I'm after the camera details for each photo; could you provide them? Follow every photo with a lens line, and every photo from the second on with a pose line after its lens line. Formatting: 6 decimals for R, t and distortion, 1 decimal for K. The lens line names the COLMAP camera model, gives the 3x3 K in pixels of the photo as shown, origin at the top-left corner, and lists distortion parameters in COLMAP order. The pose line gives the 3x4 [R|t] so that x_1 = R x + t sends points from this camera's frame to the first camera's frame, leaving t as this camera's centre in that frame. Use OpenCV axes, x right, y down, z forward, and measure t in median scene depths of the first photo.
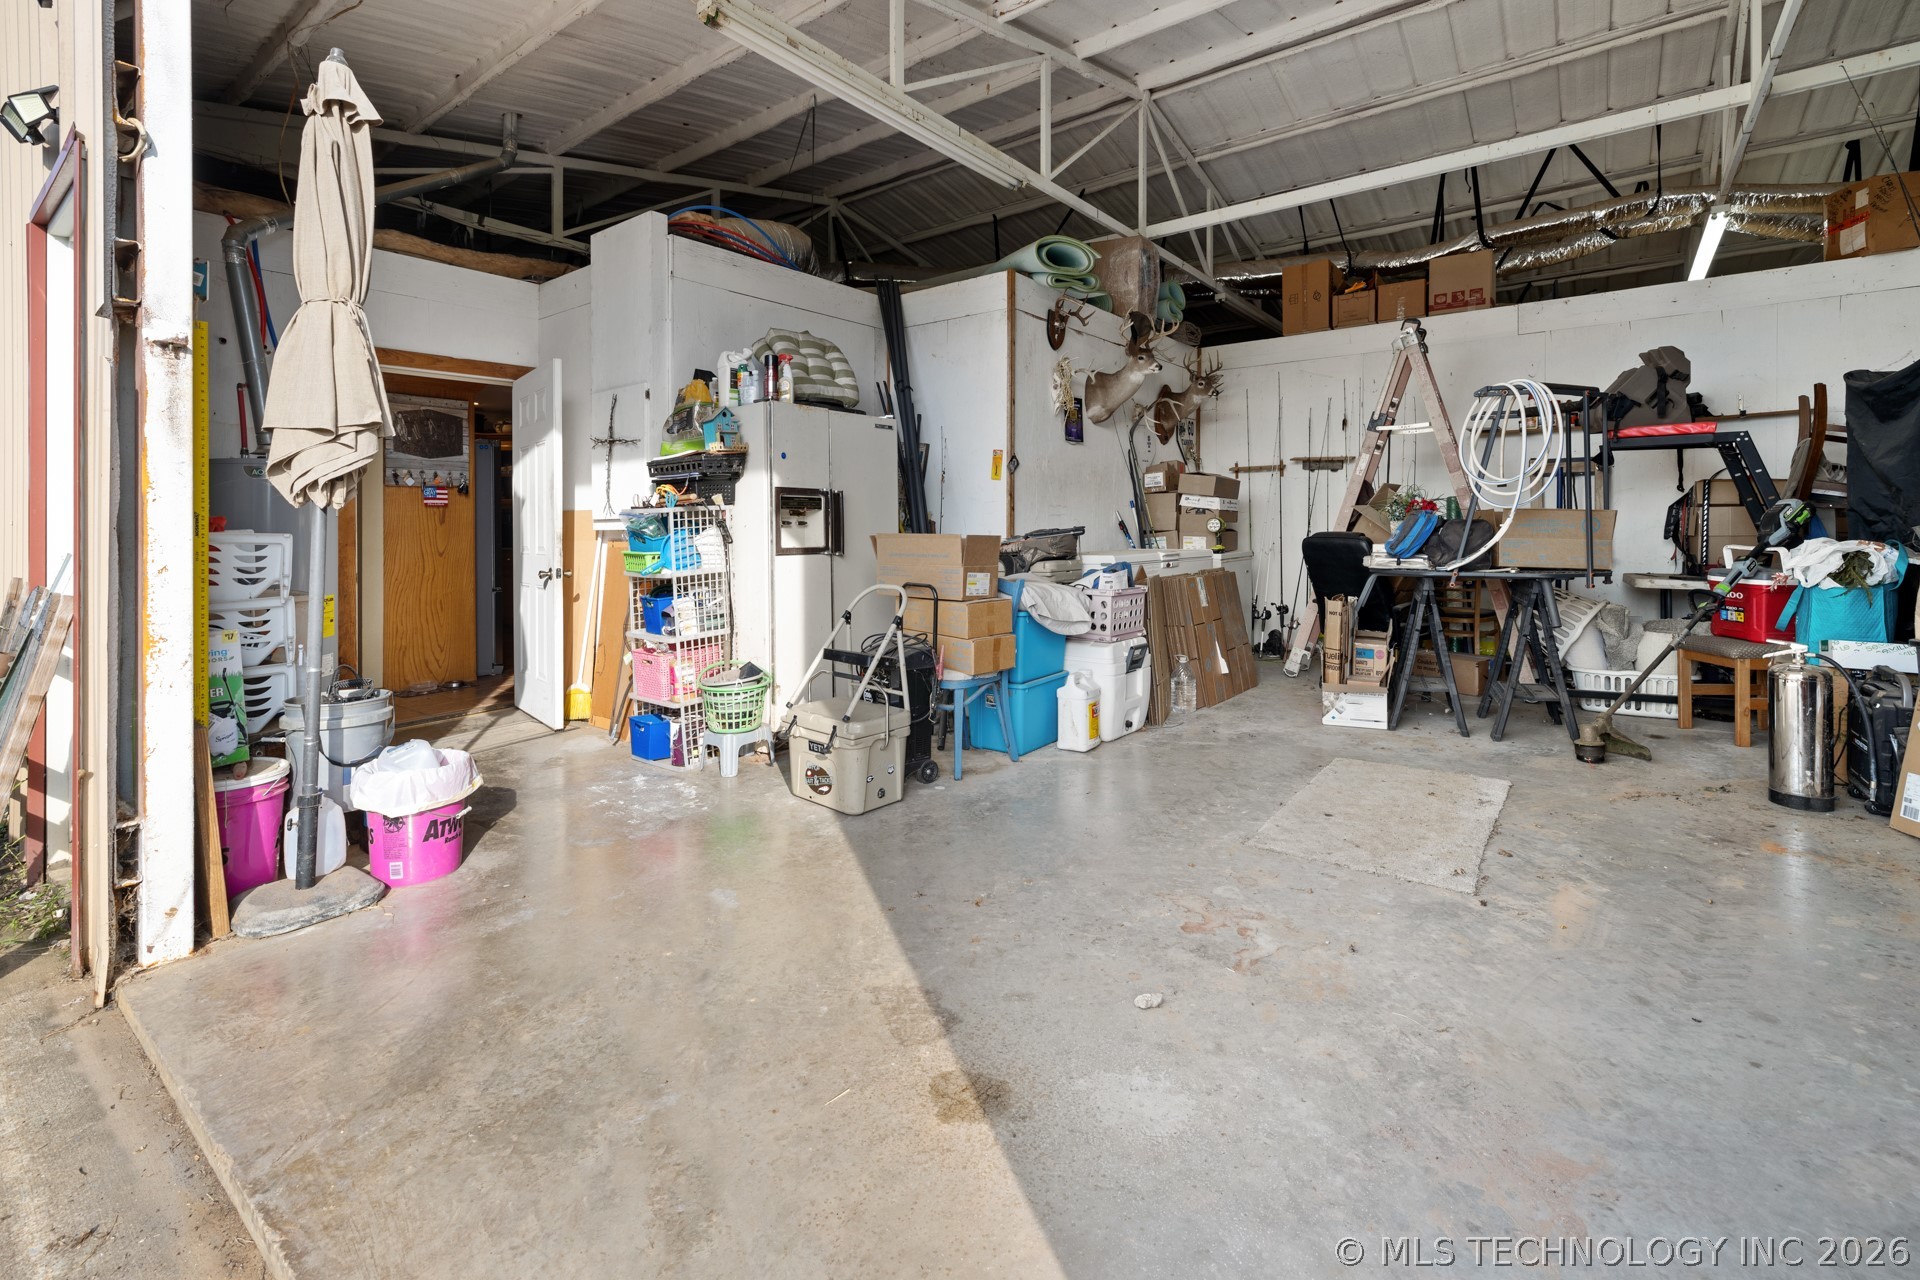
lens RADIAL K [[845.3, 0, 933.5], [0, 845.3, 533.2], [0, 0, 1]] dist [-0.000016, -0.000309]
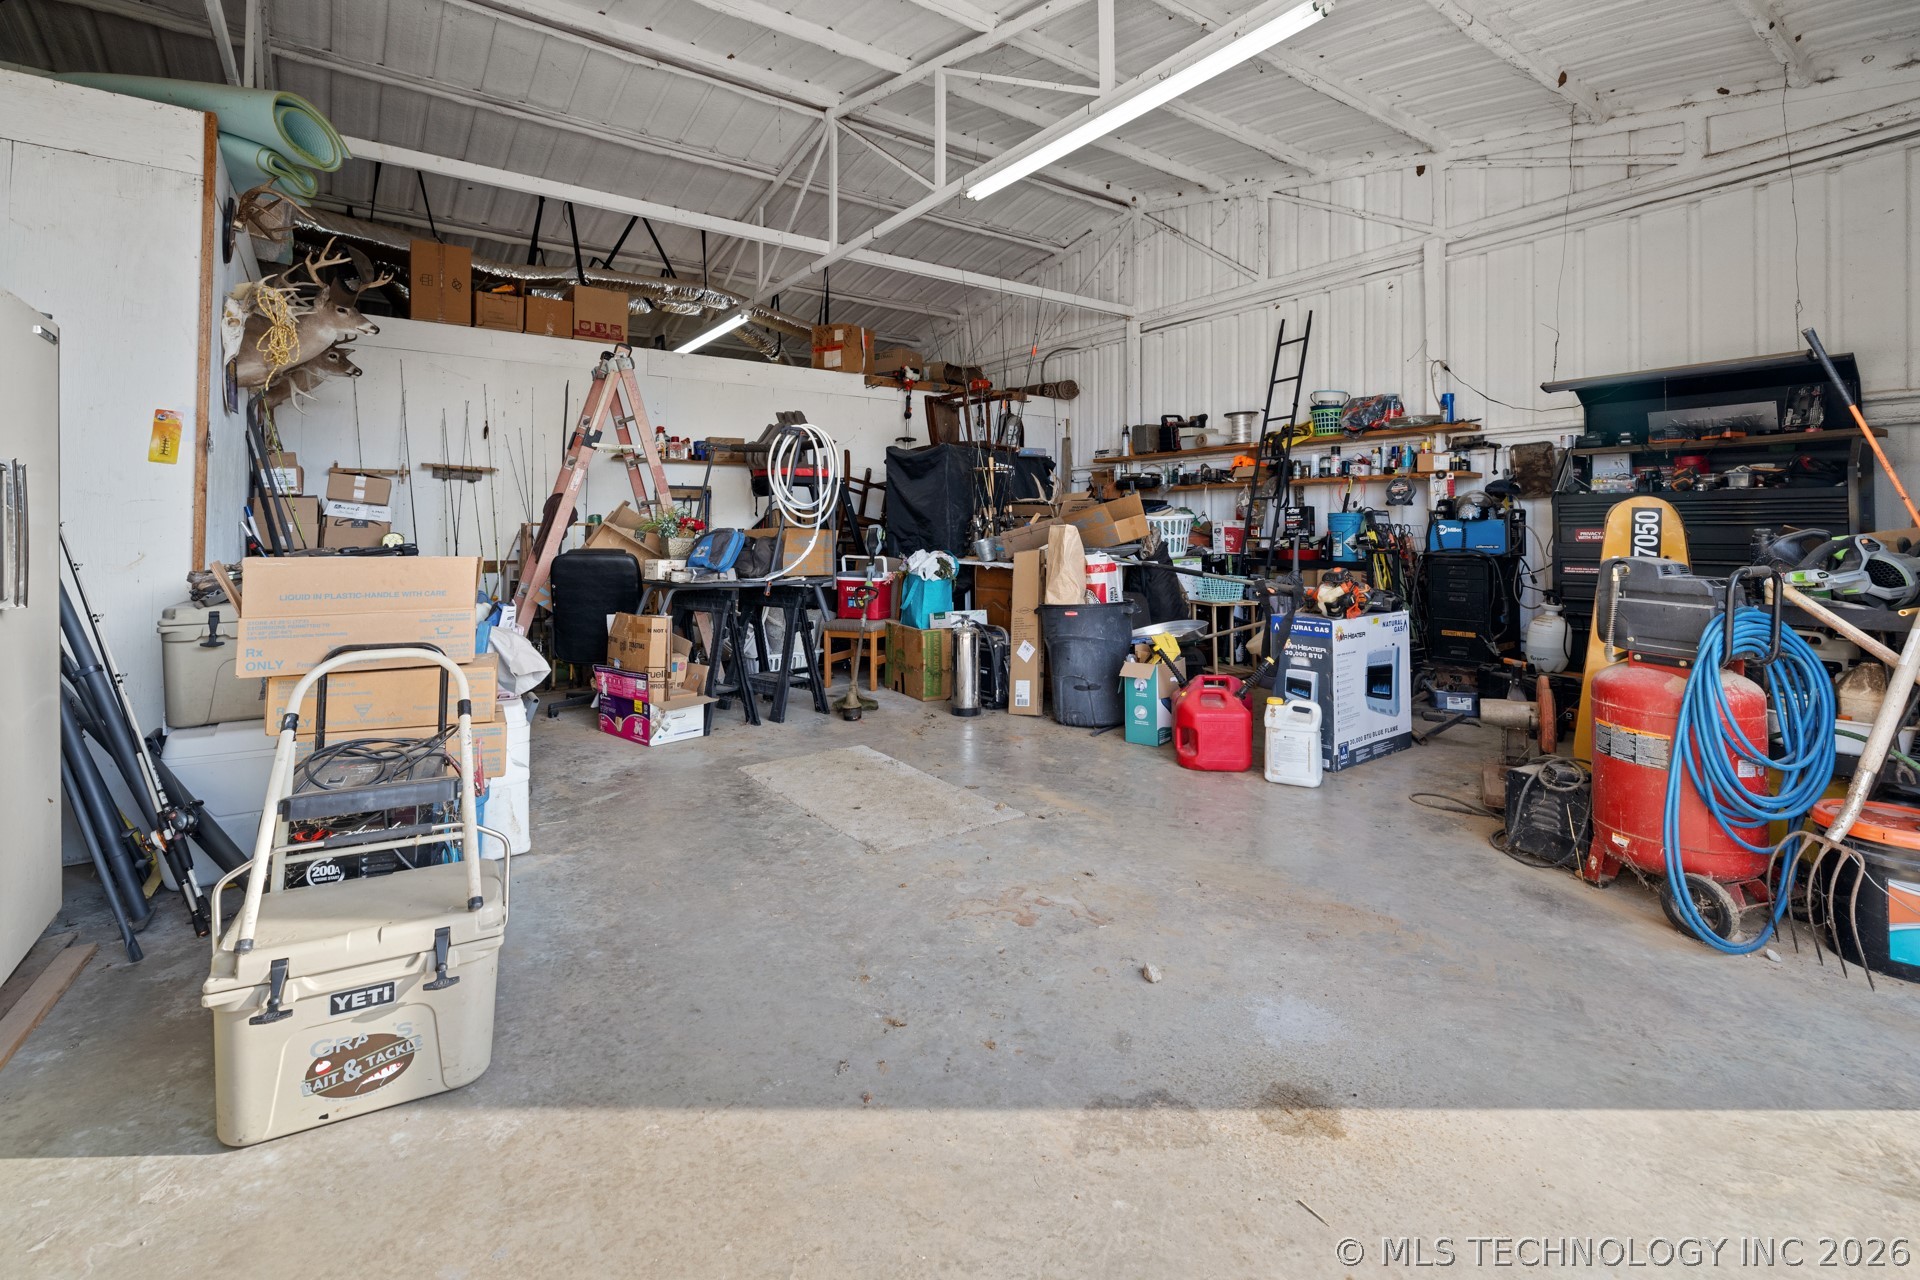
lens RADIAL K [[845.3, 0, 932.9], [0, 845.3, 527.5], [0, 0, 1]] dist [-0.000016, -0.000309]
pose [[0.292052, 0.016595, 0.956258, -0.507689], [0.009024, 0.999757, -0.020106, -0.004704], [-0.956360, 0.014502, 0.291832, 0.535893]]
